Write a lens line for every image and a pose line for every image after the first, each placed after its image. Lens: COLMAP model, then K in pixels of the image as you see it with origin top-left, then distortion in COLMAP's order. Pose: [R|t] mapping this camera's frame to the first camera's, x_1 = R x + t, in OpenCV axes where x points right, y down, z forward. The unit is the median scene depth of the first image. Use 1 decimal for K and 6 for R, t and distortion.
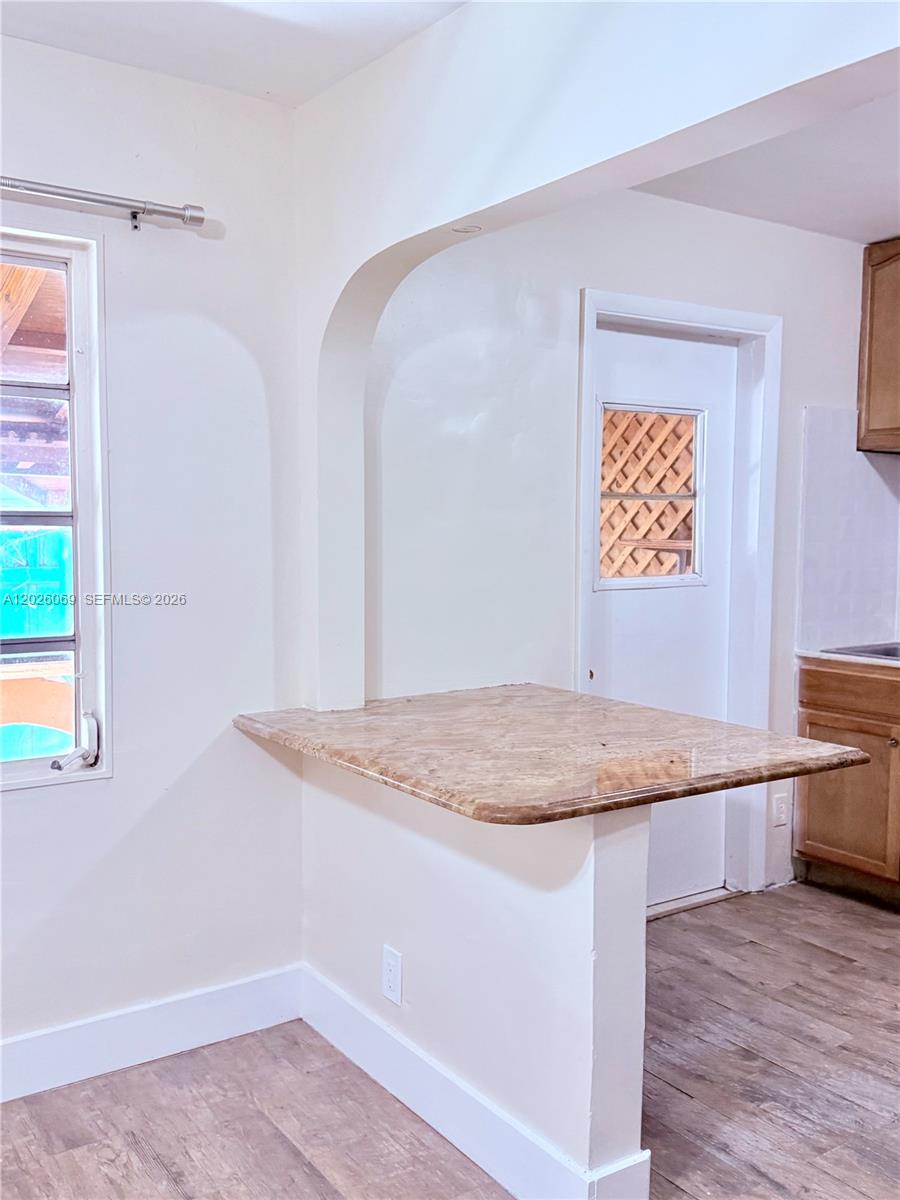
lens RADIAL K [[1100.5, 0, 450.6], [0, 1100.5, 613.6], [0, 0, 1]] dist [0.042979, -0.089091]
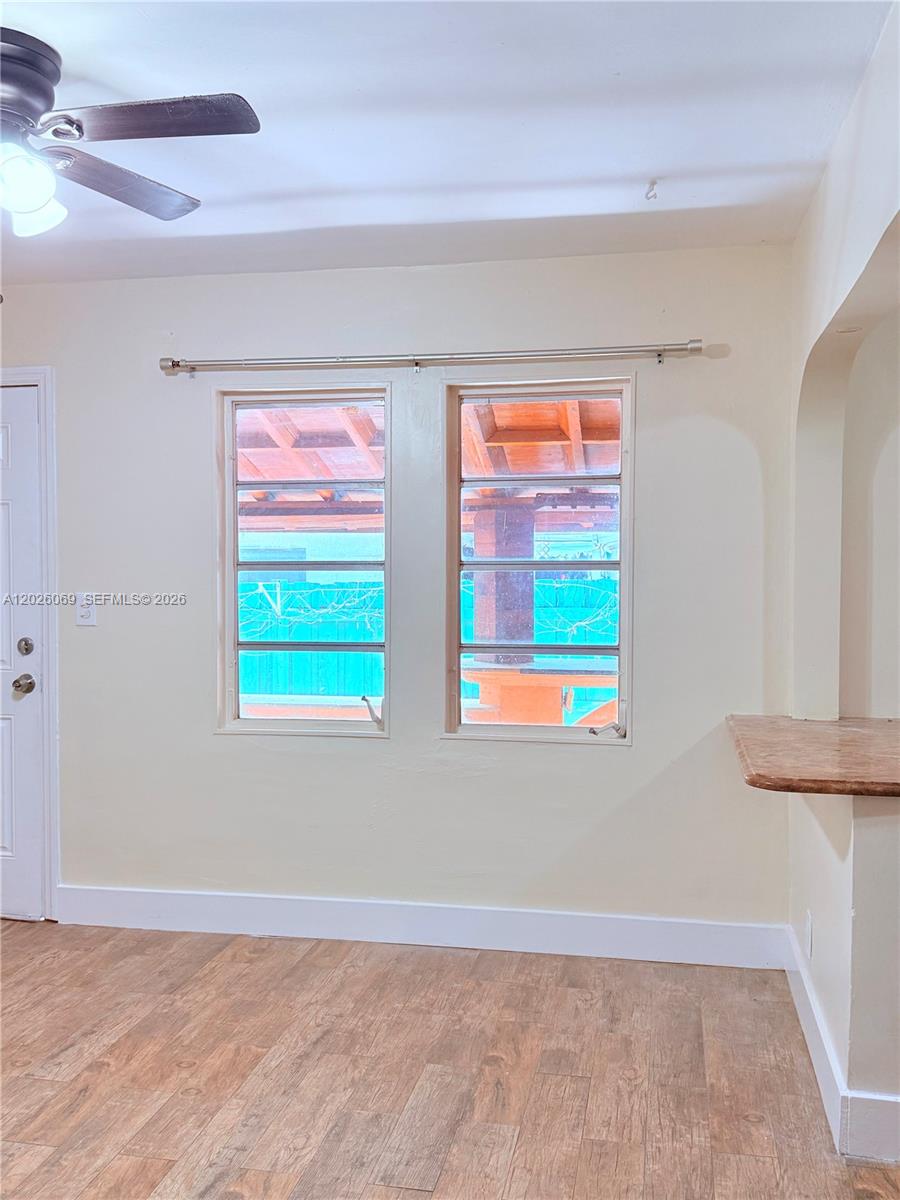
lens RADIAL K [[1090.1, 0, 455.3], [0, 1090.1, 610.8], [0, 0, 1]] dist [0.178680, -0.393965]
pose [[0.698066, 0.023233, -0.715657, 0.550848], [-0.057244, 0.998085, -0.023436, 0.020634], [0.713742, 0.057327, 0.698059, -0.164159]]
